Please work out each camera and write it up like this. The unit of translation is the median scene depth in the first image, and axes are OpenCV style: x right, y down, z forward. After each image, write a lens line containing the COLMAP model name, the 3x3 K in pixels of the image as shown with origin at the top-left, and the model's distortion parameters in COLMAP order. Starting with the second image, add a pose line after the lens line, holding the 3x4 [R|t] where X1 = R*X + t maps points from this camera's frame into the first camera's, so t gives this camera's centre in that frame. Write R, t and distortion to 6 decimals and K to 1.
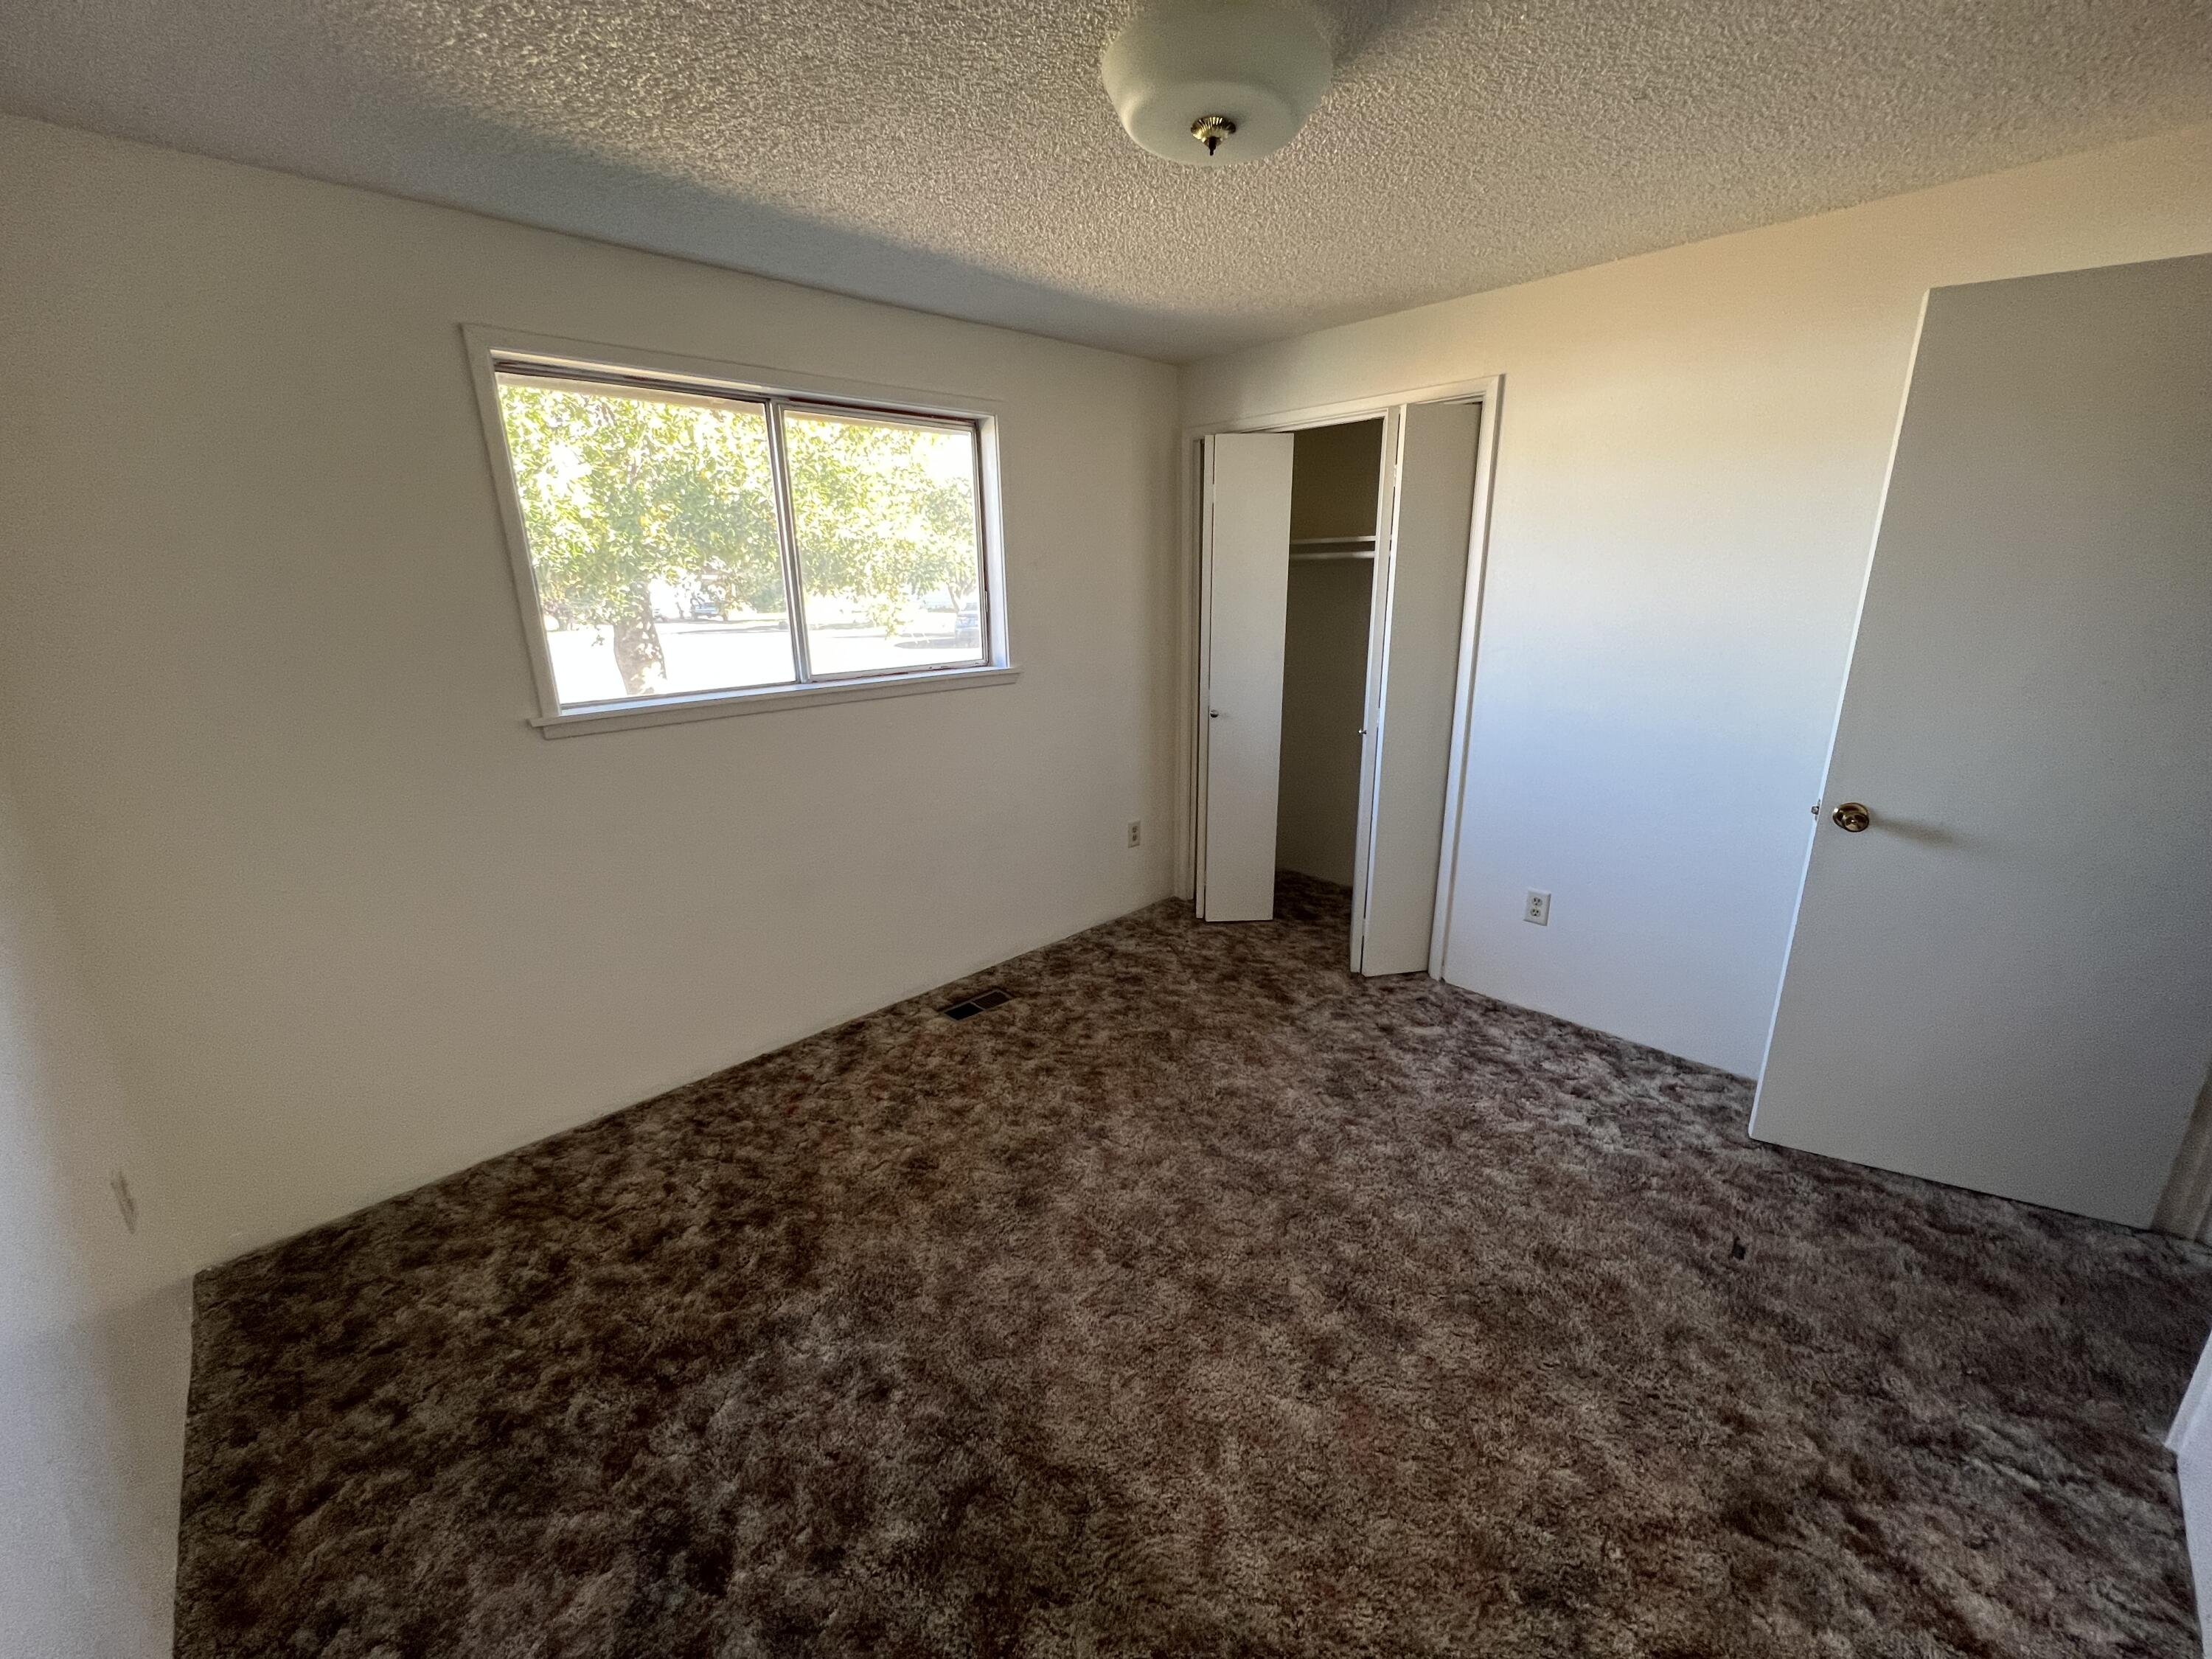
lens RADIAL K [[880.5, 0, 1106.0], [0, 880.5, 829.5], [0, 0, 1]] dist [0.000022, -0.000007]
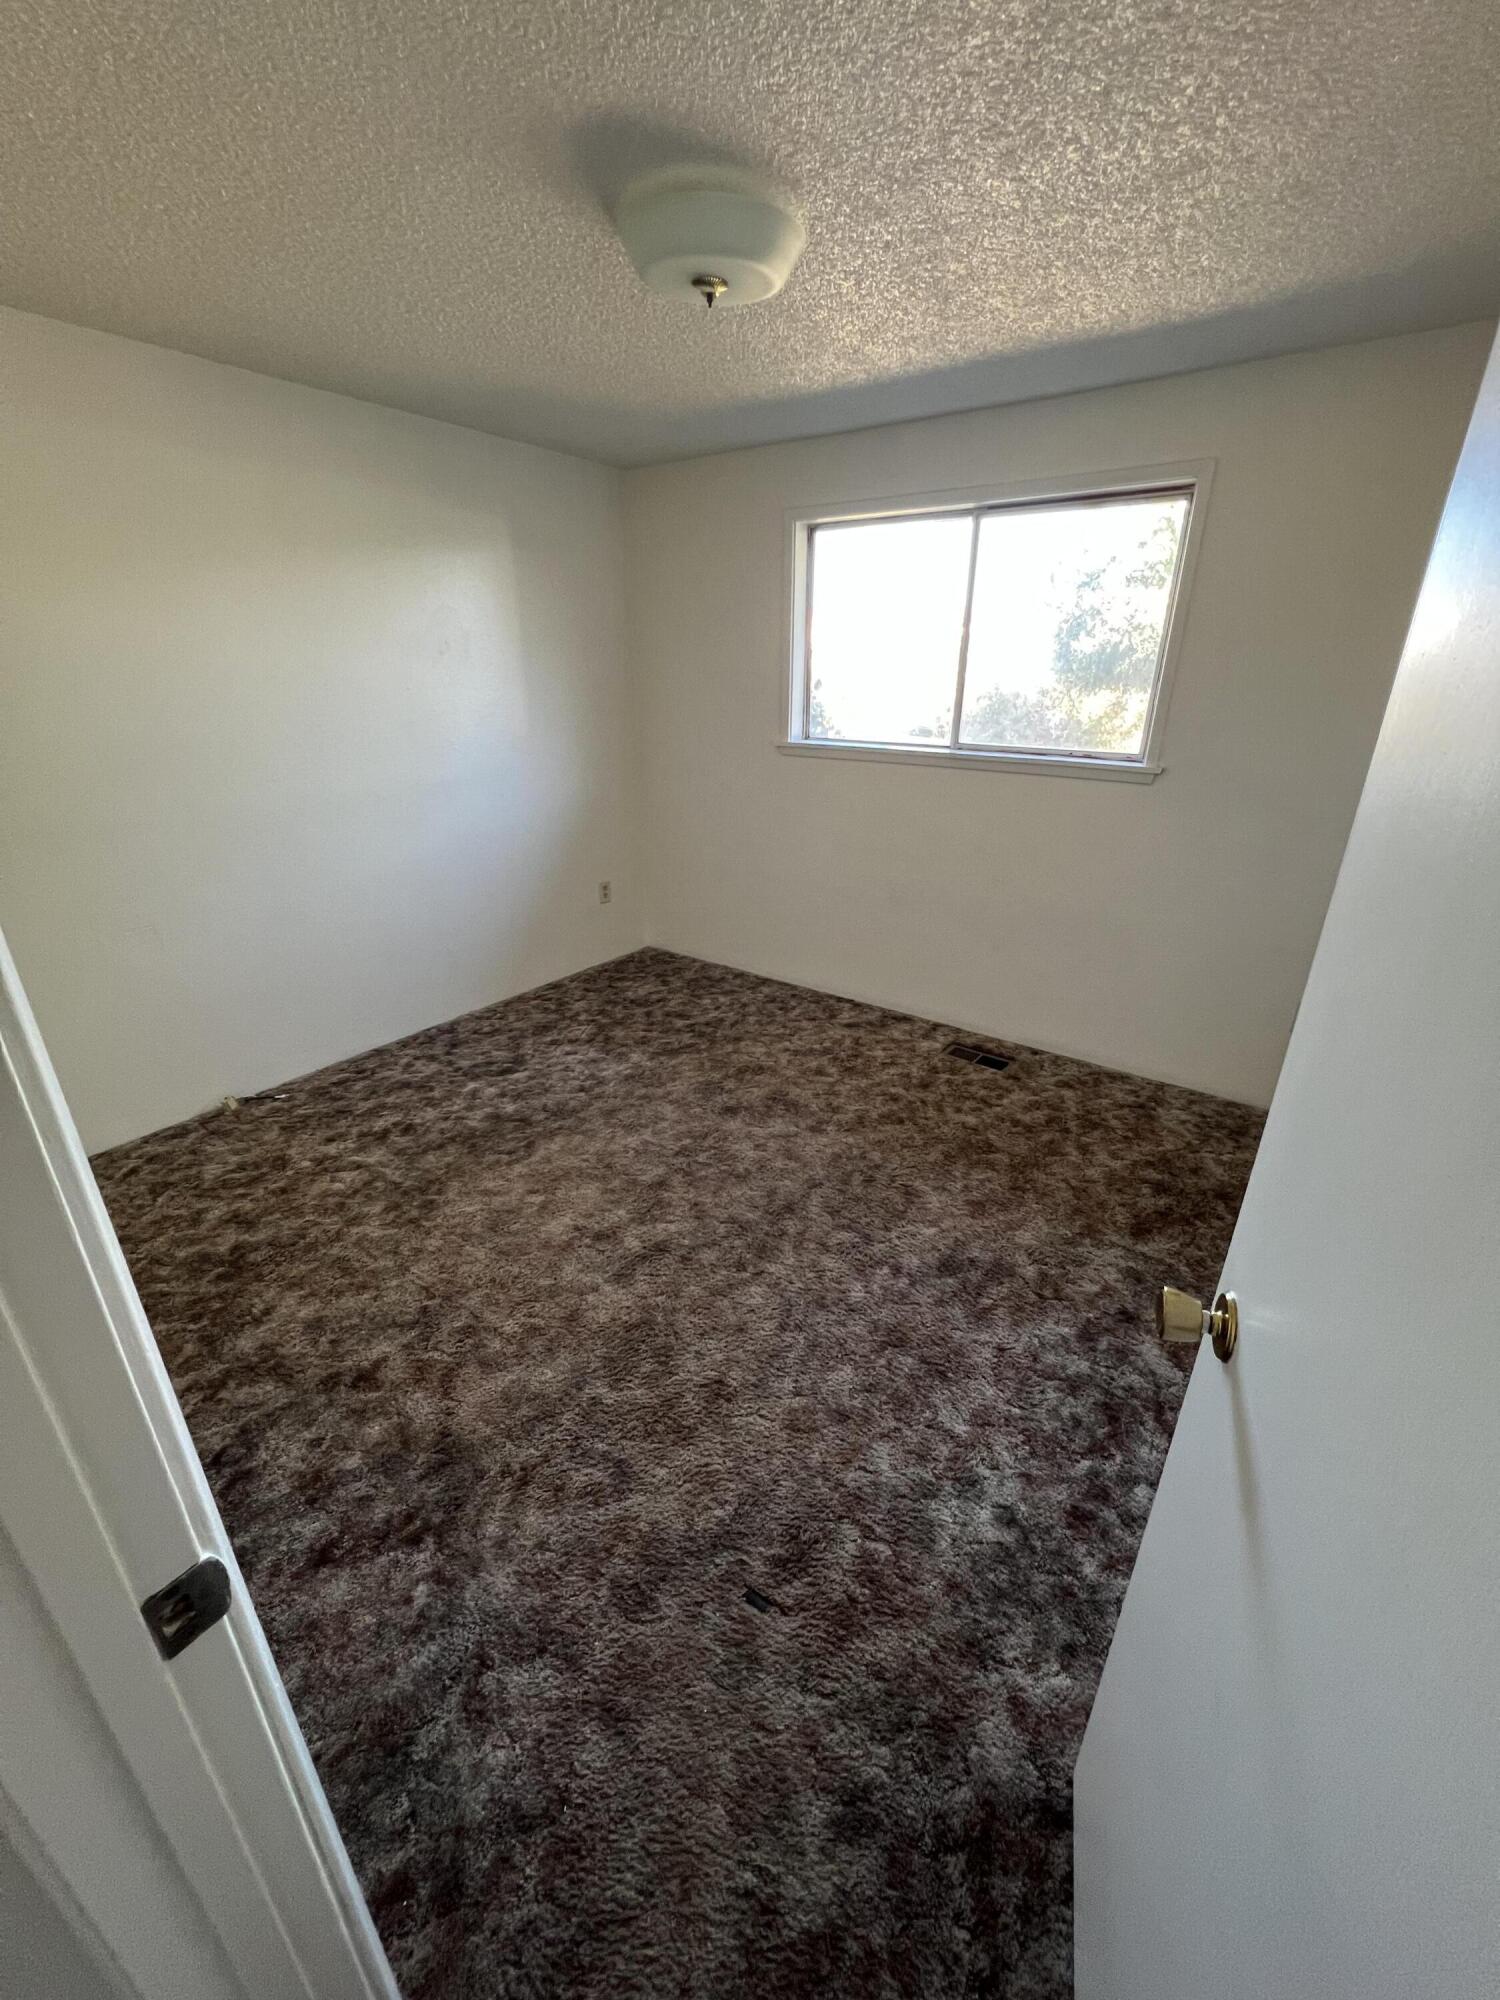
lens RADIAL K [[796.1, 0, 750.0], [0, 796.1, 1000.0], [0, 0, 1]] dist [0.000022, -0.000007]
pose [[0.172846, 0.401899, -0.899223, 0.949387], [-0.283578, 0.894612, 0.345329, -0.188132], [0.943243, 0.195311, 0.268600, 0.593134]]
